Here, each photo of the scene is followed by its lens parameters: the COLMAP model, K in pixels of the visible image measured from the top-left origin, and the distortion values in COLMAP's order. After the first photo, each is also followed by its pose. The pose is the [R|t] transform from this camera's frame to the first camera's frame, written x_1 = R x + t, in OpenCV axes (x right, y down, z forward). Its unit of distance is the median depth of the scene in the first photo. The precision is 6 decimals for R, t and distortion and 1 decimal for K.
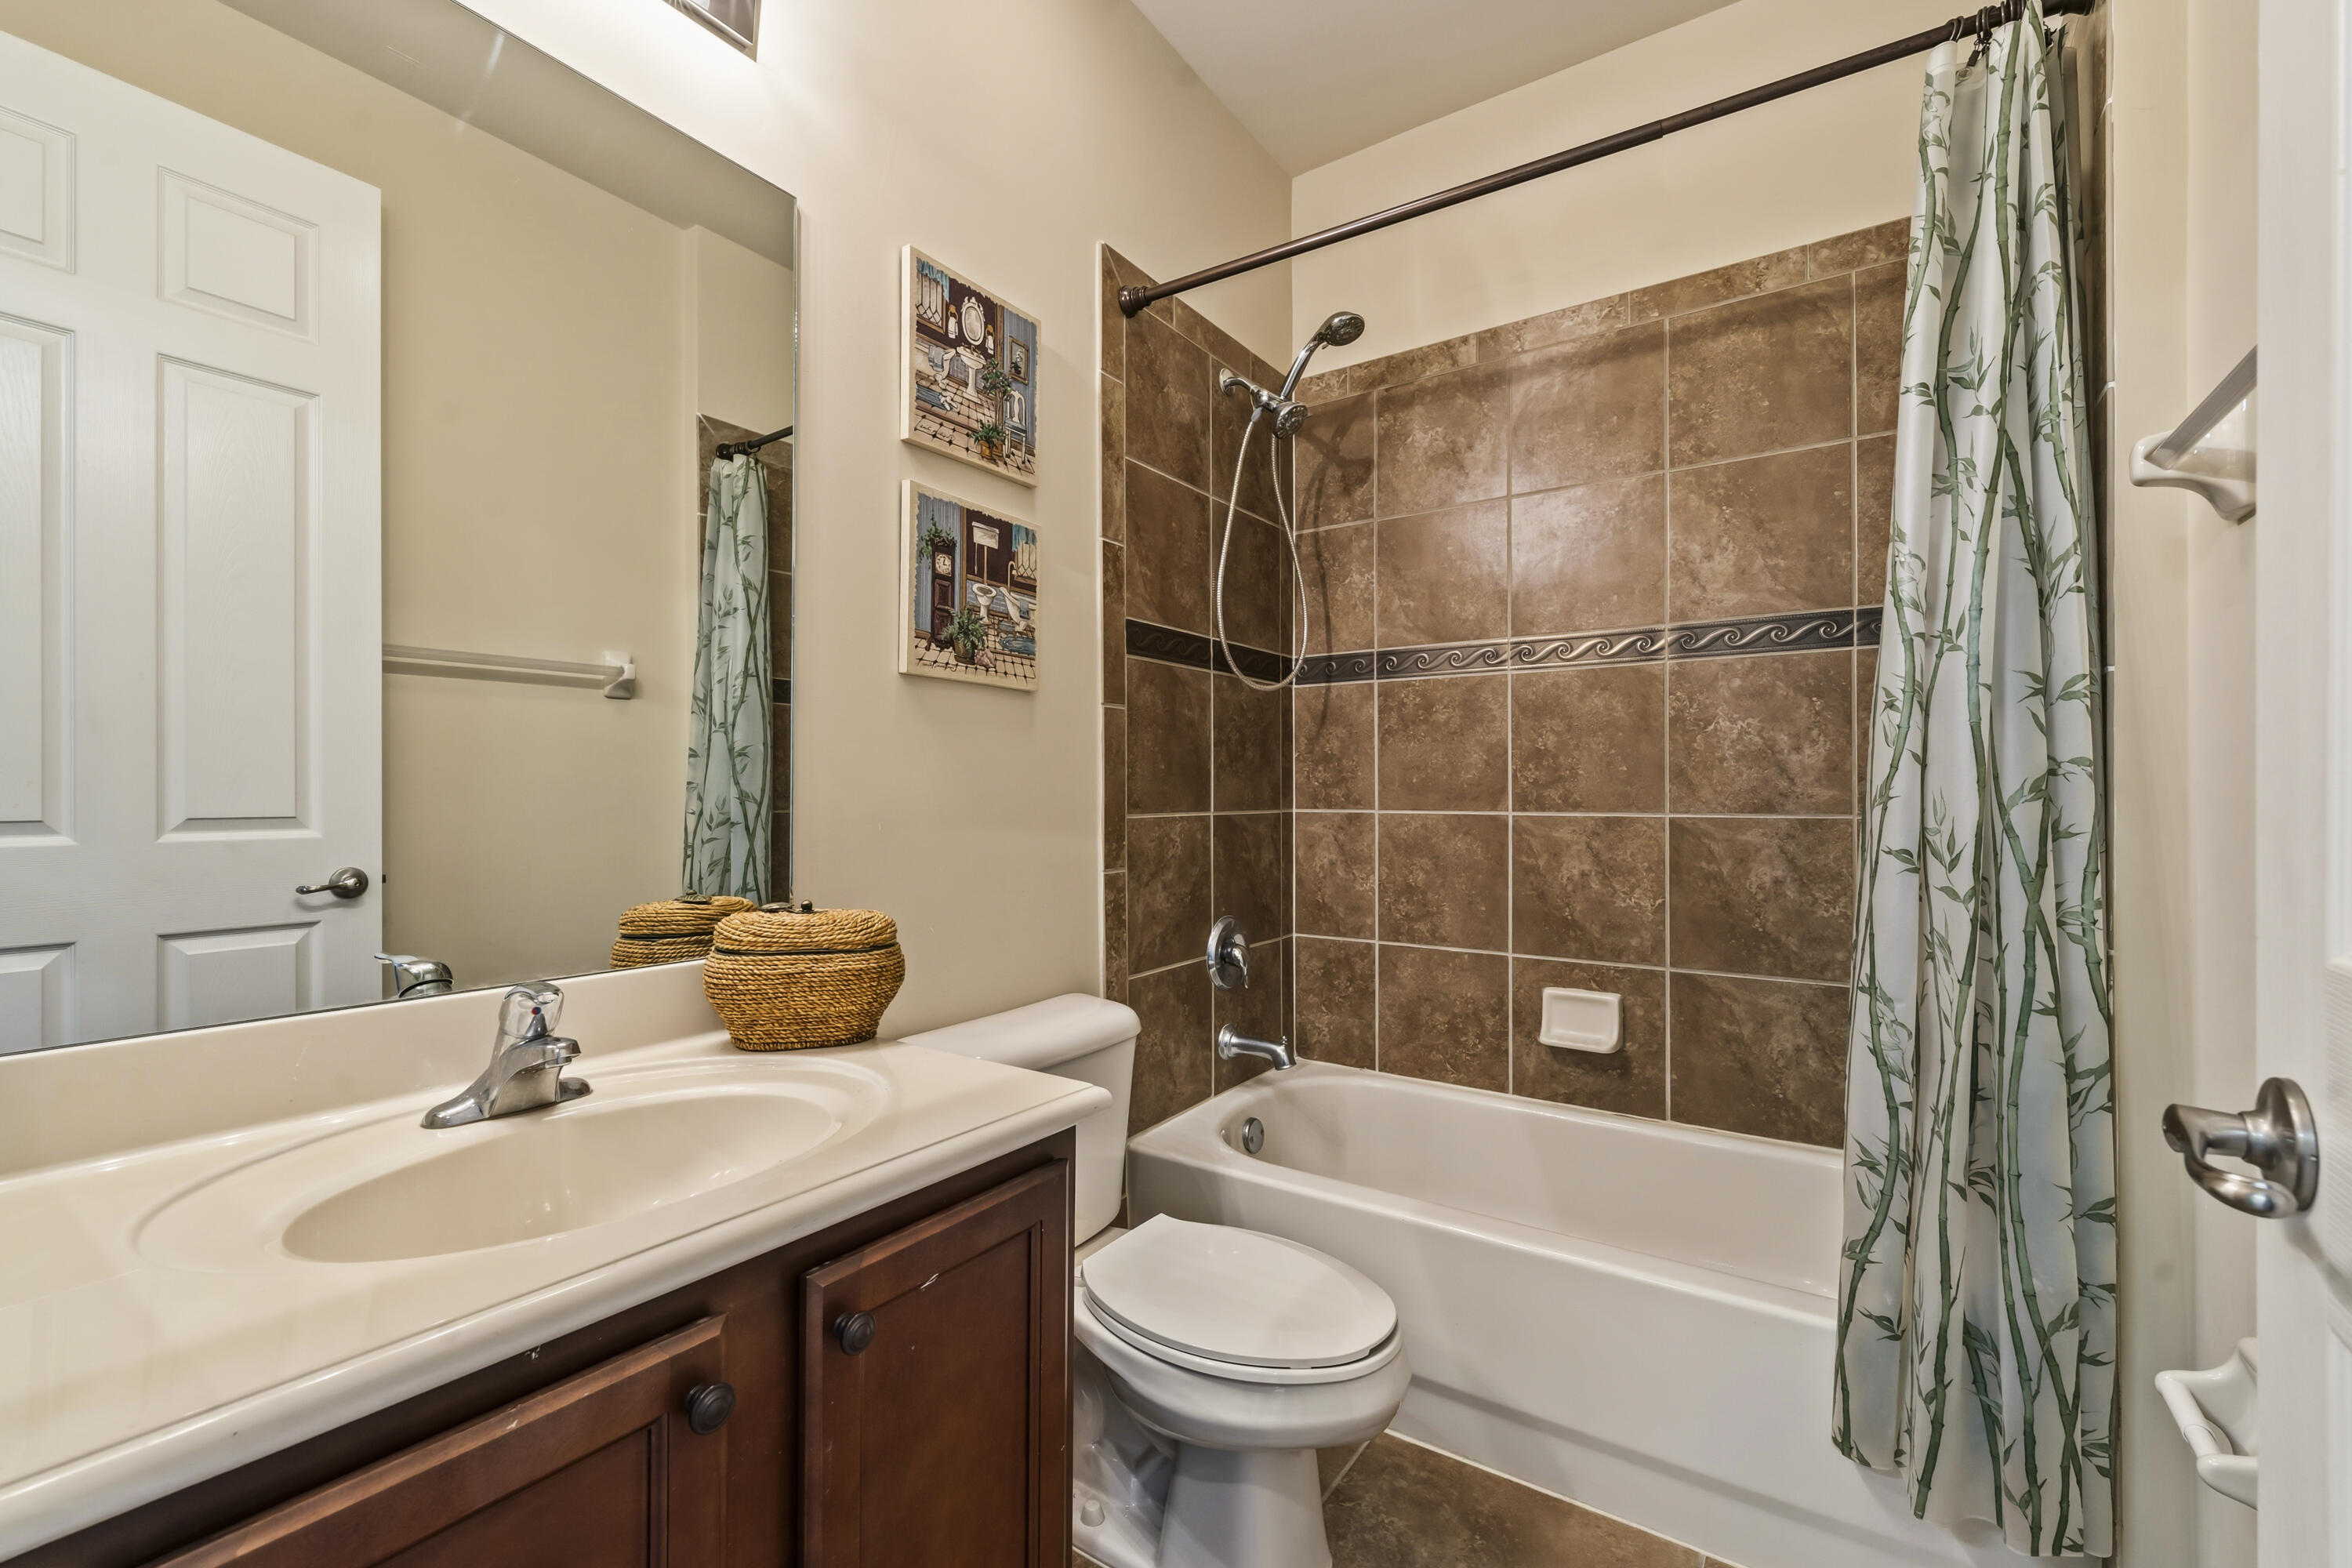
lens RADIAL K [[965.6, 0, 1165.8], [0, 965.6, 774.6], [0, 0, 1]] dist [0.000260, -0.000164]
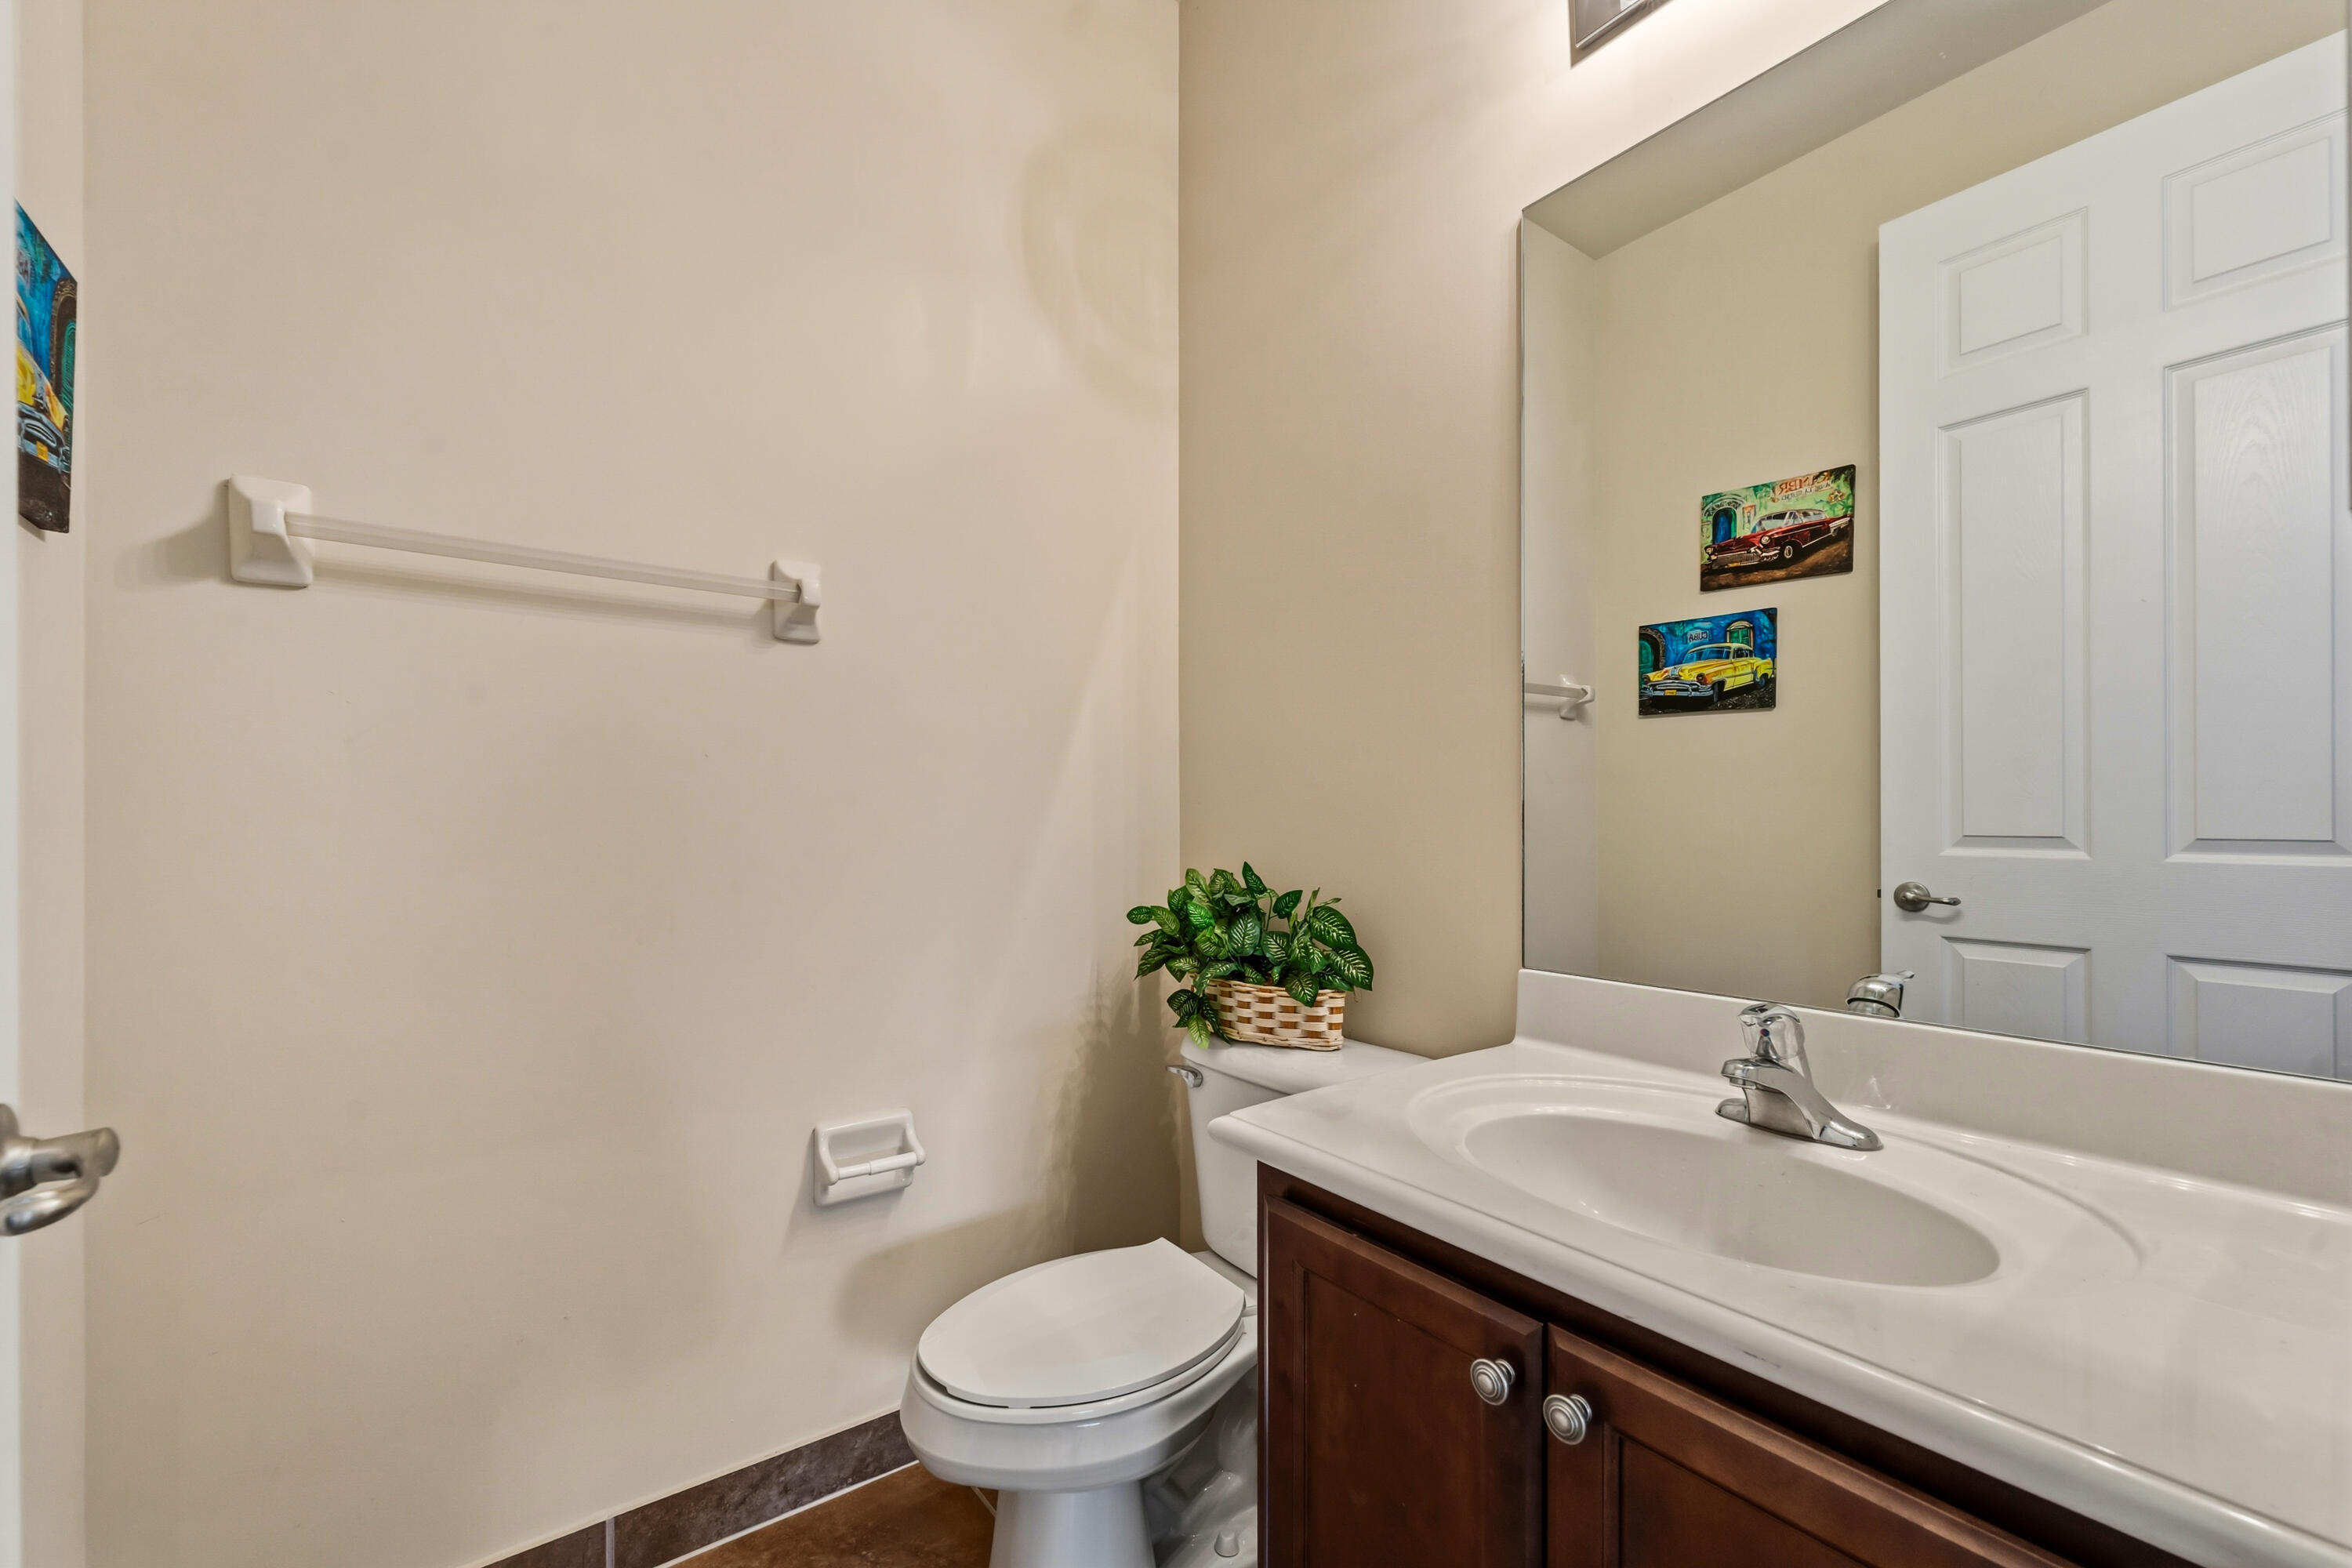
lens RADIAL K [[971.0, 0, 1185.3], [0, 971.0, 823.3], [0, 0, 1]] dist [0.002312, 0.000322]
pose [[-0.322364, 0.006978, -0.946590, 0.369807], [0.019318, 0.999813, 0.000791, 0.016859], [0.946419, -0.018031, -0.322438, 0.596163]]
